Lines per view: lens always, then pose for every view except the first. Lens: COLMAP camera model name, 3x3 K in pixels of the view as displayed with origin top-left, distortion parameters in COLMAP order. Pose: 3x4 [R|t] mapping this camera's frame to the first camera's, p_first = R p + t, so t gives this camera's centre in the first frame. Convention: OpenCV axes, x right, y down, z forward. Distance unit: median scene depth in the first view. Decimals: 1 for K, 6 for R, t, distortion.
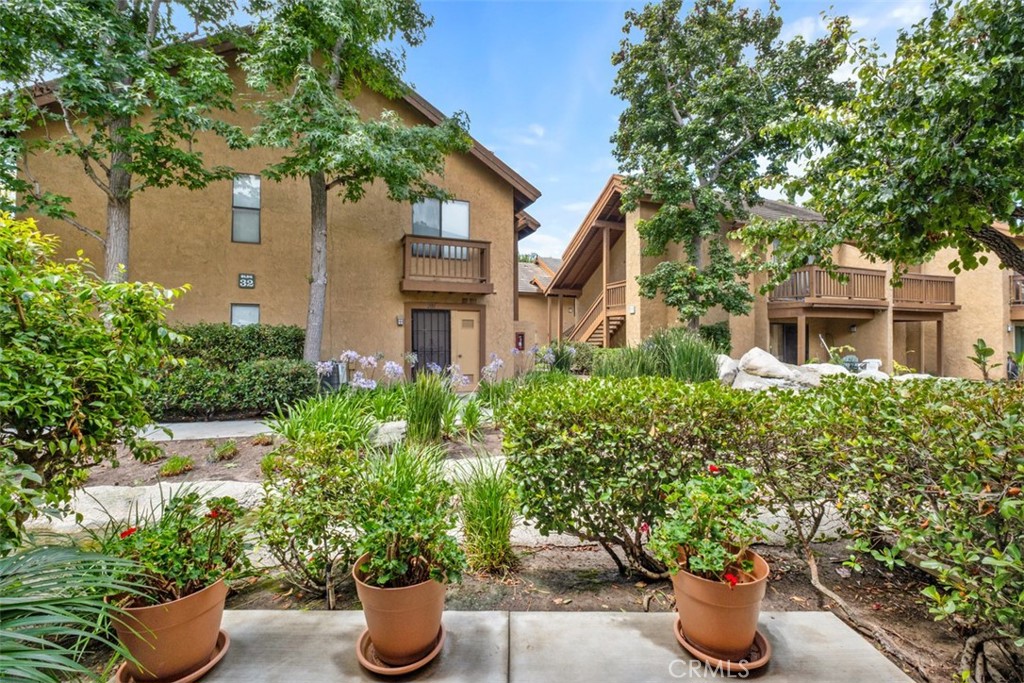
lens RADIAL K [[439.1, 0, 513.3], [0, 439.1, 336.4], [0, 0, 1]] dist [-0.002066, -0.002889]
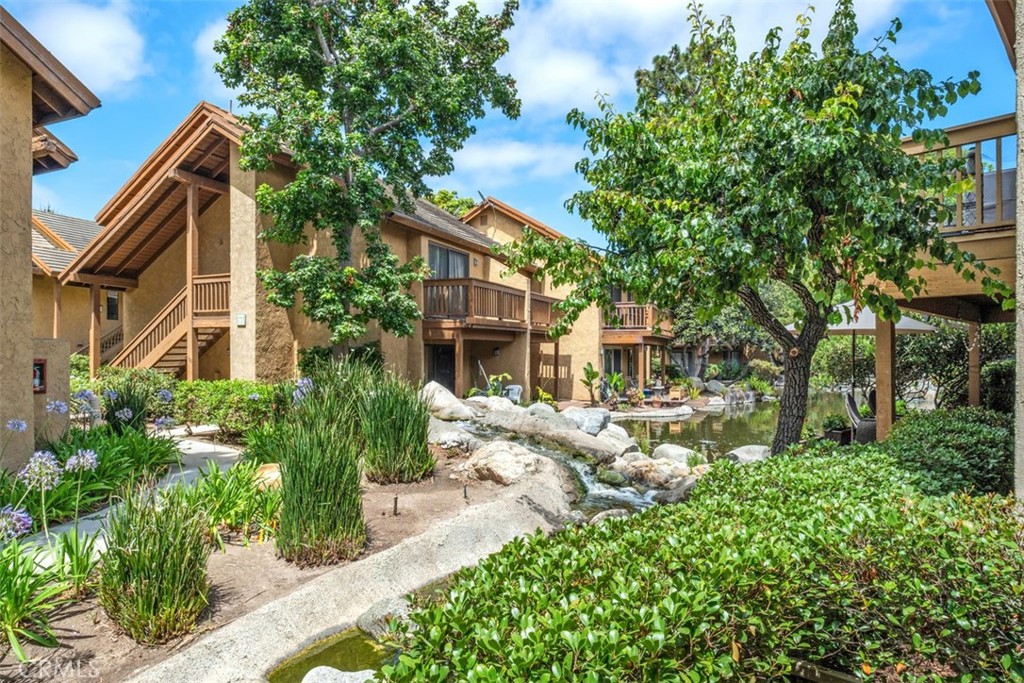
lens RADIAL K [[590.8, 0, 508.5], [0, 590.8, 355.3], [0, 0, 1]] dist [0.002473, -0.003660]
pose [[0.718038, -0.001954, 0.696001, -0.106880], [-0.008953, 0.999887, 0.012044, -0.043622], [-0.695946, -0.014879, 0.717940, 0.181325]]
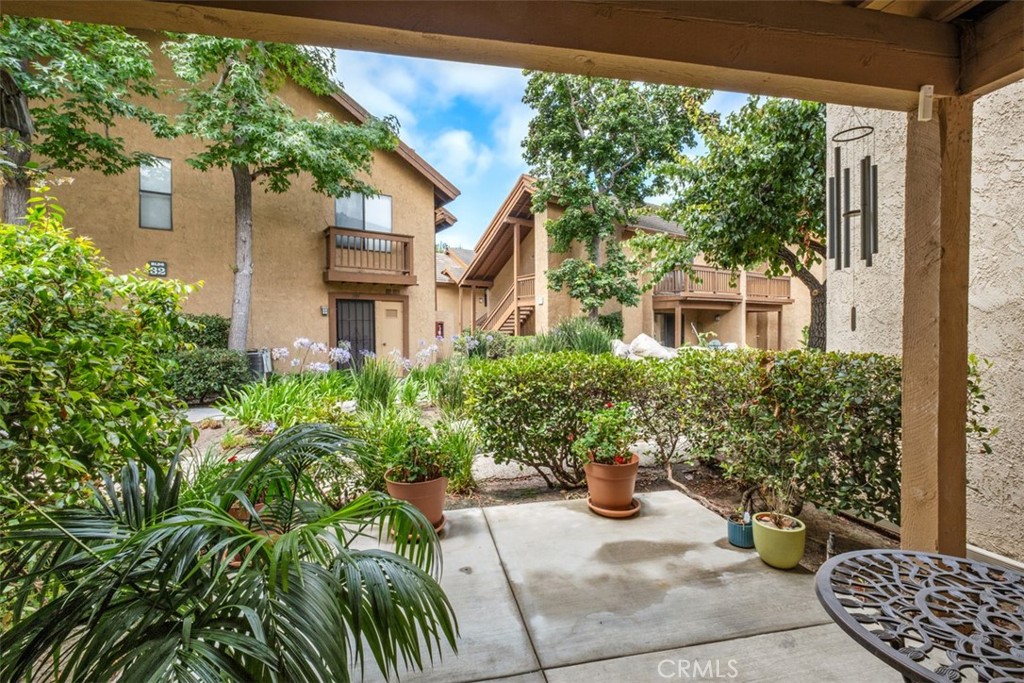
lens RADIAL K [[439.1, 0, 513.8], [0, 439.1, 336.2], [0, 0, 1]] dist [-0.002066, -0.002889]
pose [[0.977384, -0.009636, 0.211255, -0.052773], [0.004748, 0.999709, 0.023631, 0.002668], [-0.211421, -0.022093, 0.977145, -0.116347]]
